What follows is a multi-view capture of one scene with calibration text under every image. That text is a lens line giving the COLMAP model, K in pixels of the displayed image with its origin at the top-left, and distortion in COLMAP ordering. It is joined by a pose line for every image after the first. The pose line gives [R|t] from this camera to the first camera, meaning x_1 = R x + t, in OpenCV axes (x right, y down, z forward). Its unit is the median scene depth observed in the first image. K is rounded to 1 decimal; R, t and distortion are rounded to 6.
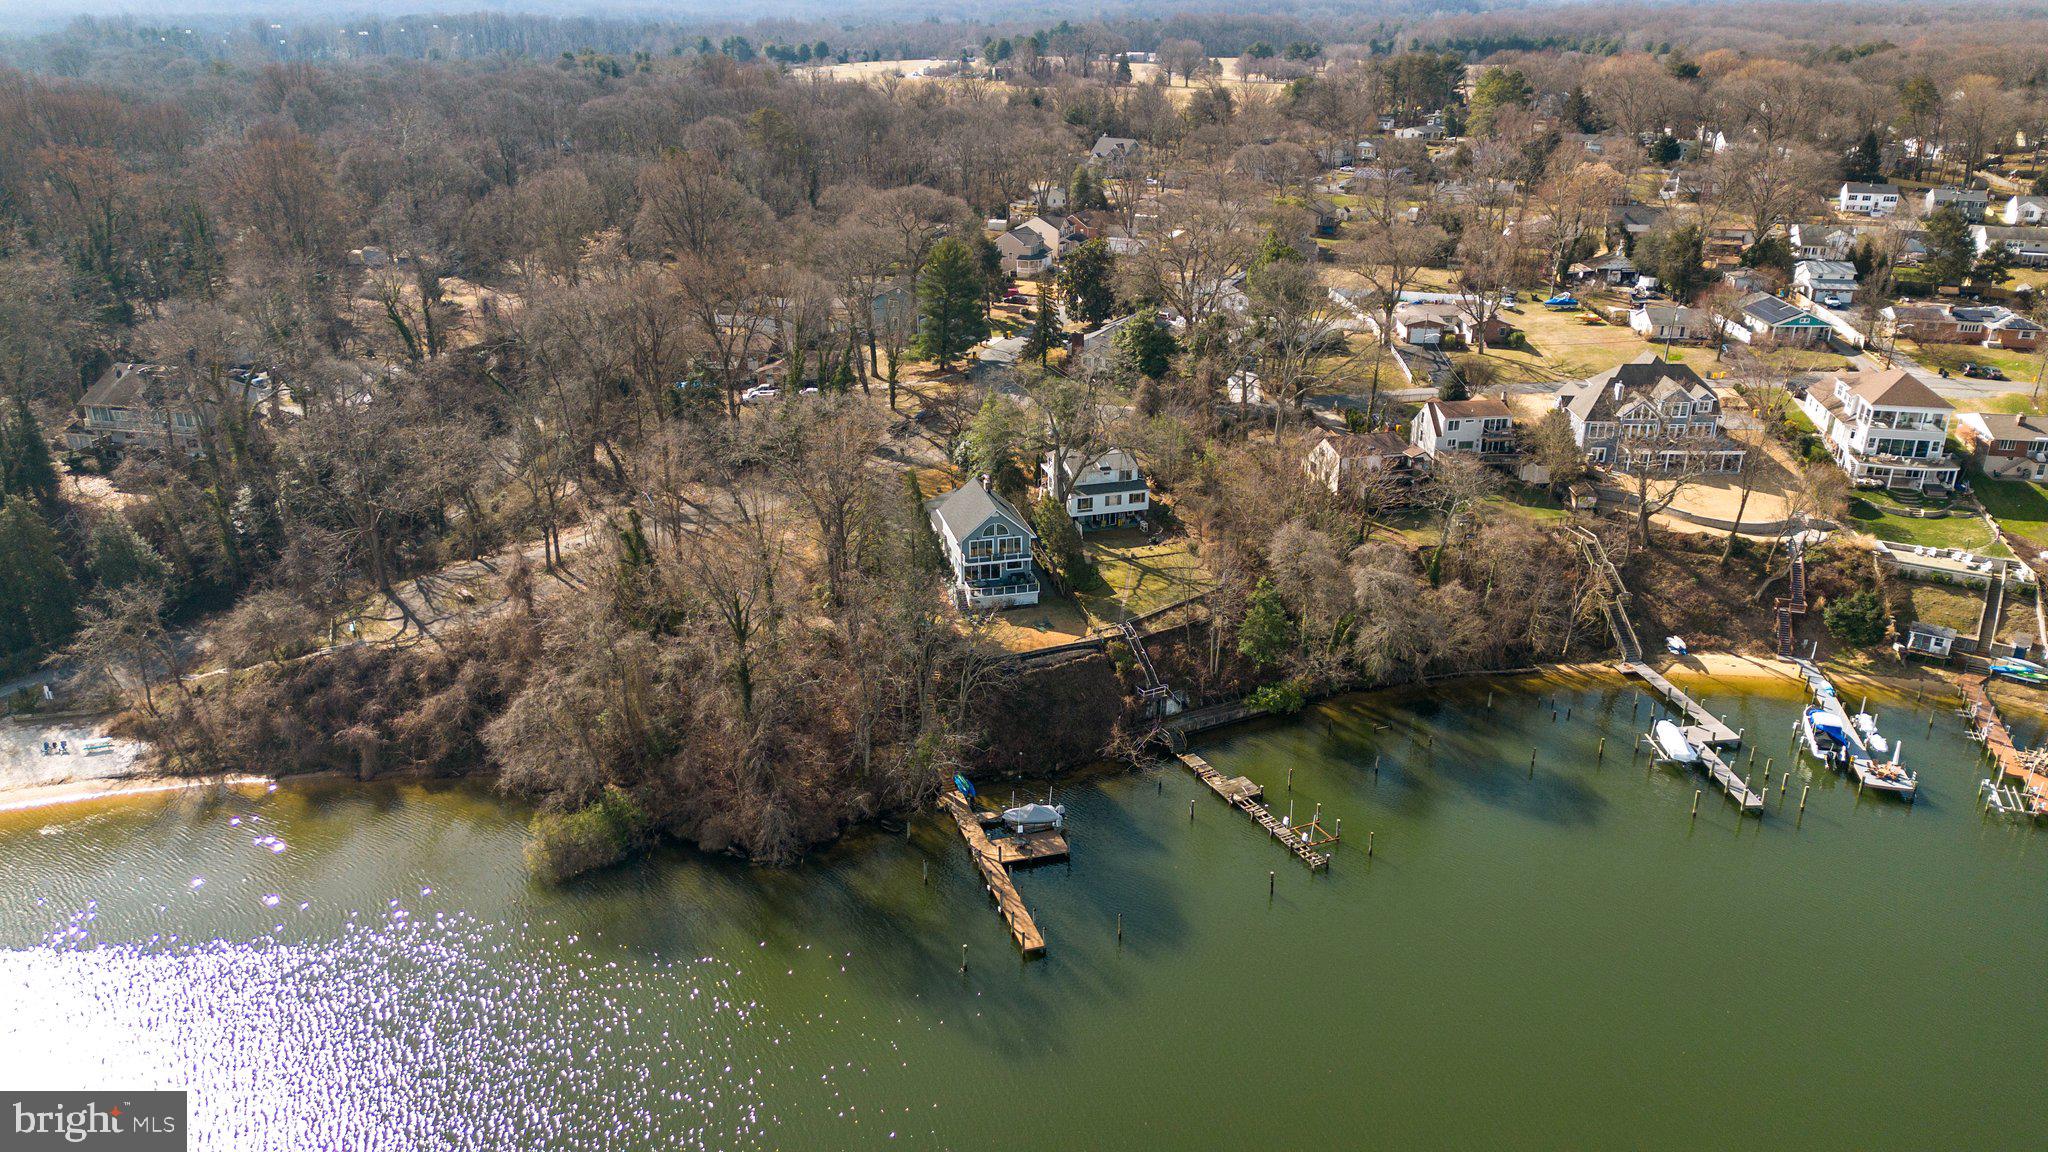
lens RADIAL K [[1431.0, 0, 1024.0], [0, 1431.0, 576.0], [0, 0, 1]] dist [0.083328, -0.083590]
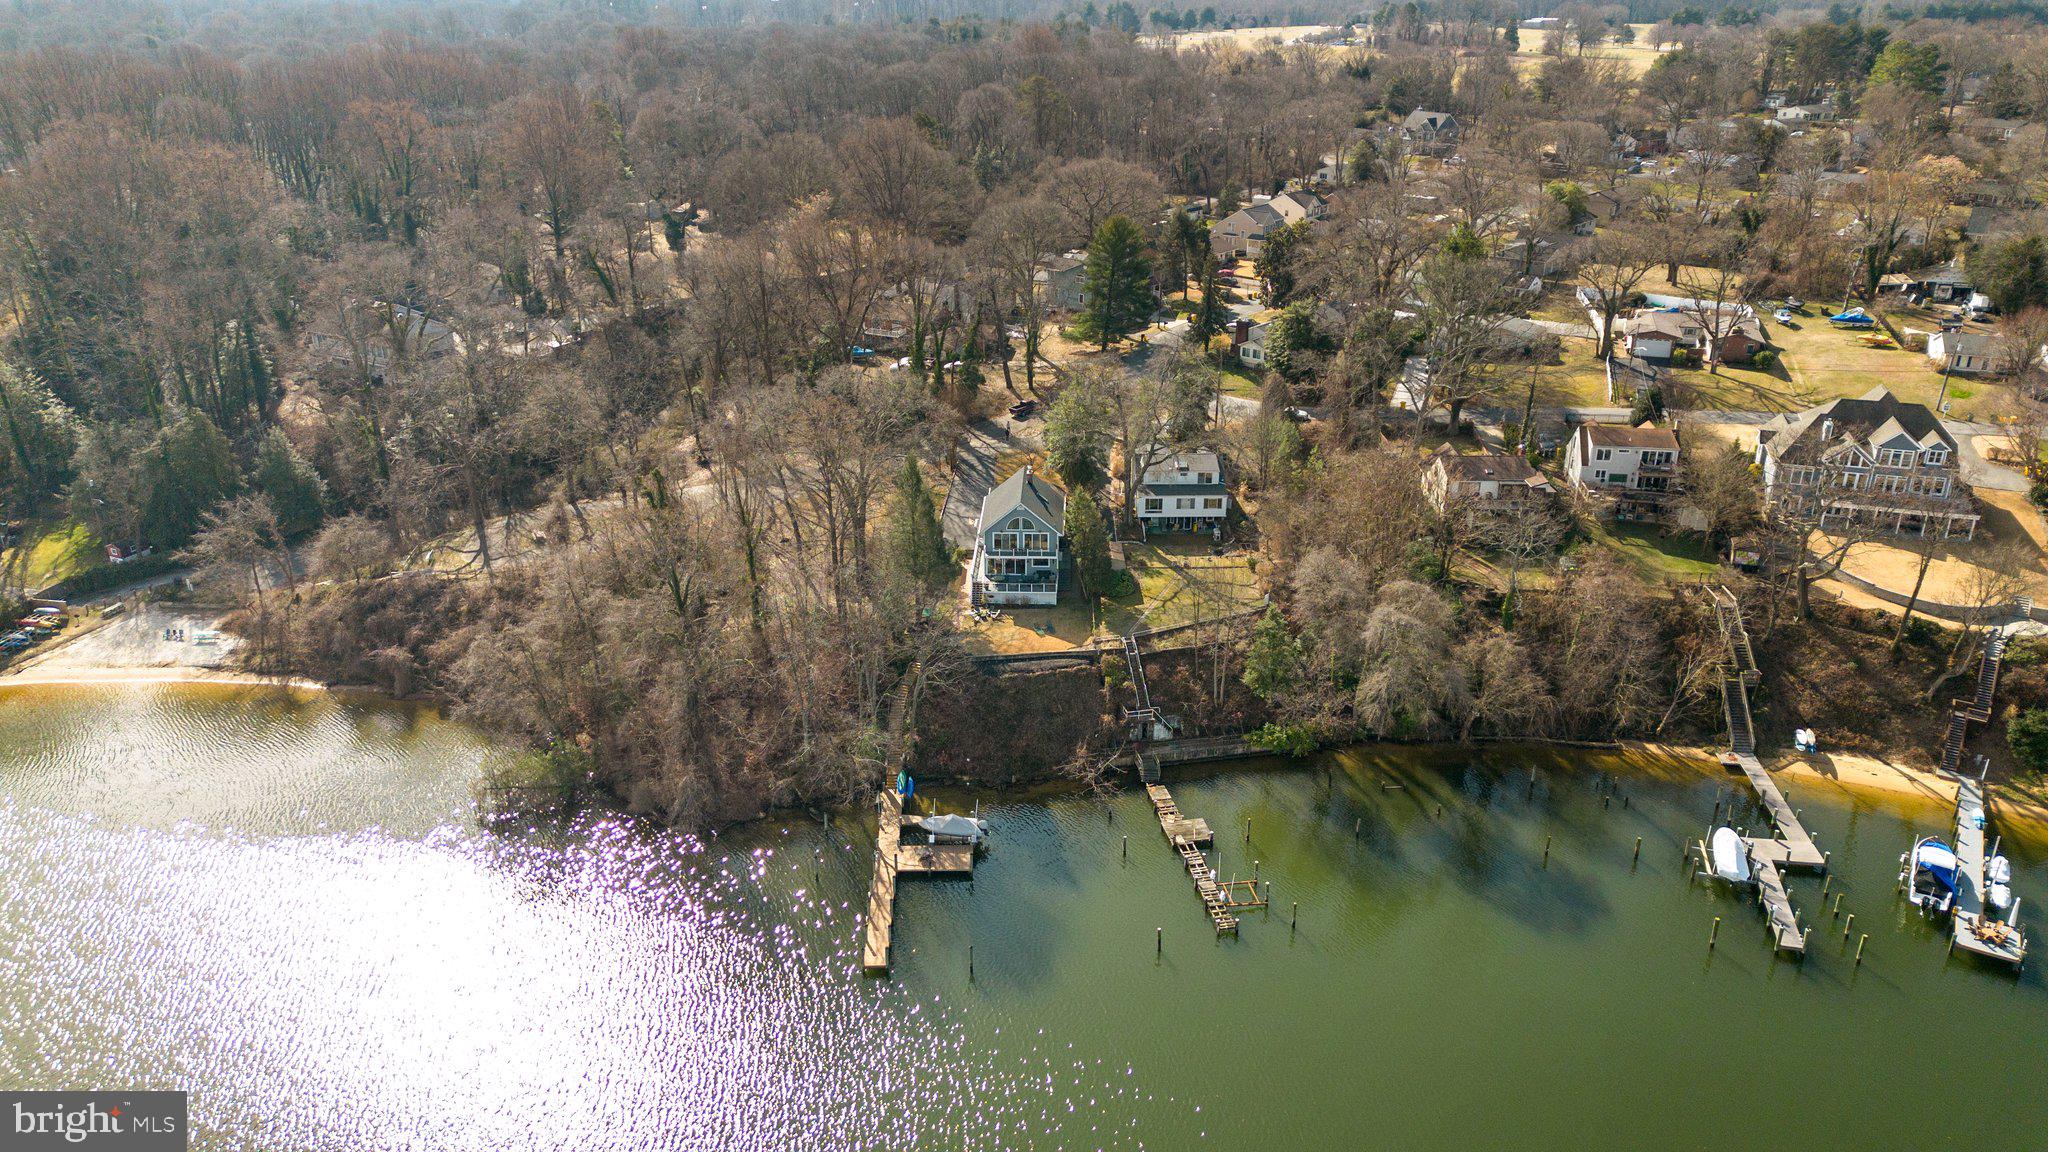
lens RADIAL K [[1431.0, 0, 1024.0], [0, 1431.0, 576.0], [0, 0, 1]] dist [0.083328, -0.083590]
pose [[0.960133, 0.107555, -0.258023, 0.215078], [-0.102111, 0.994176, 0.034449, -0.028274], [0.260226, -0.006728, 0.965524, 0.068034]]
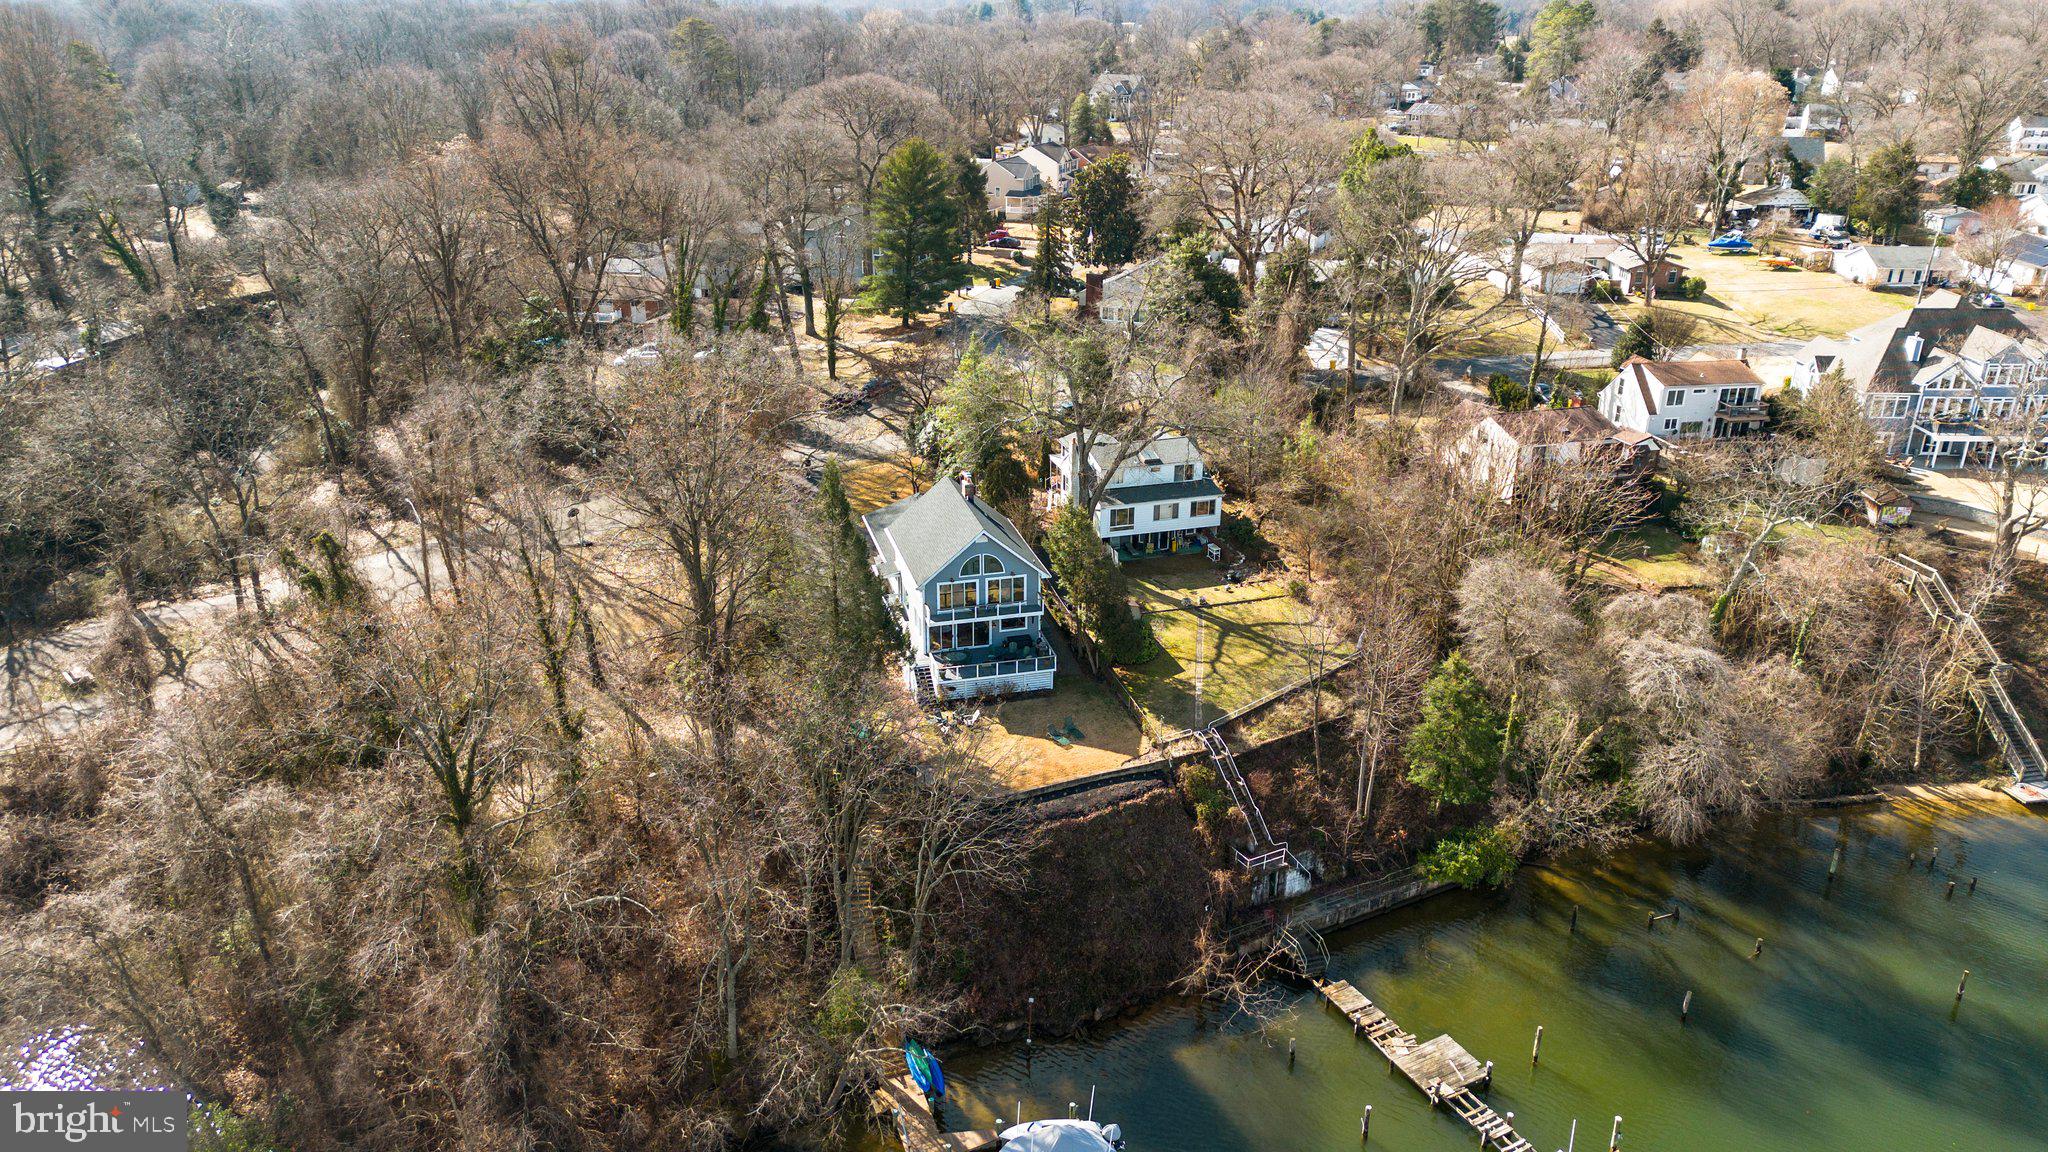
lens RADIAL K [[1436.4, 0, 1024.0], [0, 1436.4, 576.0], [0, 0, 1]] dist [0.064503, -0.061295]
pose [[0.999912, -0.000293, 0.013227, -0.009457], [0.000277, 0.999999, 0.001254, -0.026261], [-0.013228, -0.001250, 0.999912, 0.375905]]
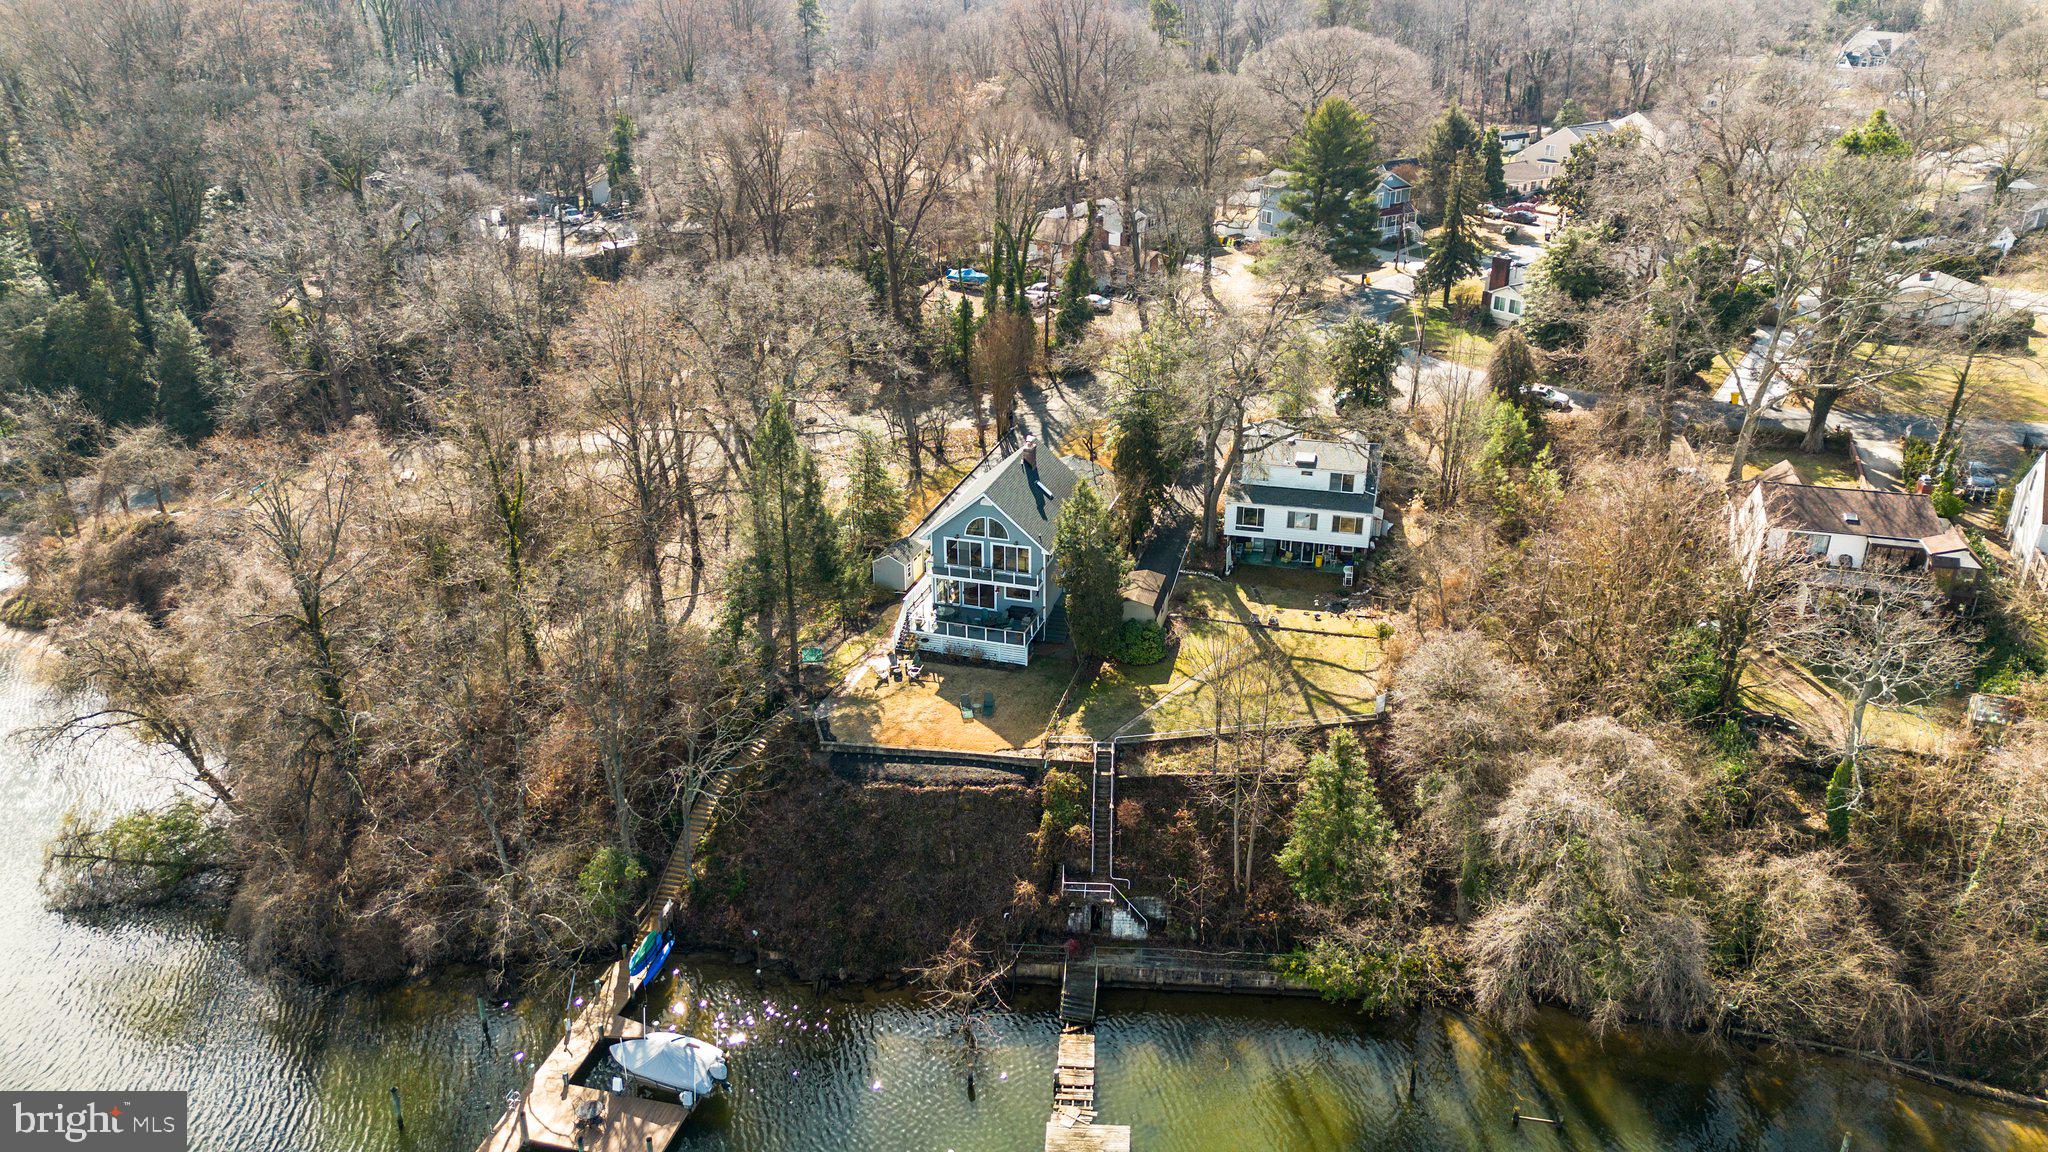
lens RADIAL K [[1436.4, 0, 1024.0], [0, 1436.4, 576.0], [0, 0, 1]] dist [0.064503, -0.061295]
pose [[0.853246, 0.210762, -0.477024, 0.256878], [-0.194045, 0.977327, 0.084723, -0.060676], [0.484064, 0.020274, 0.874797, 0.453052]]
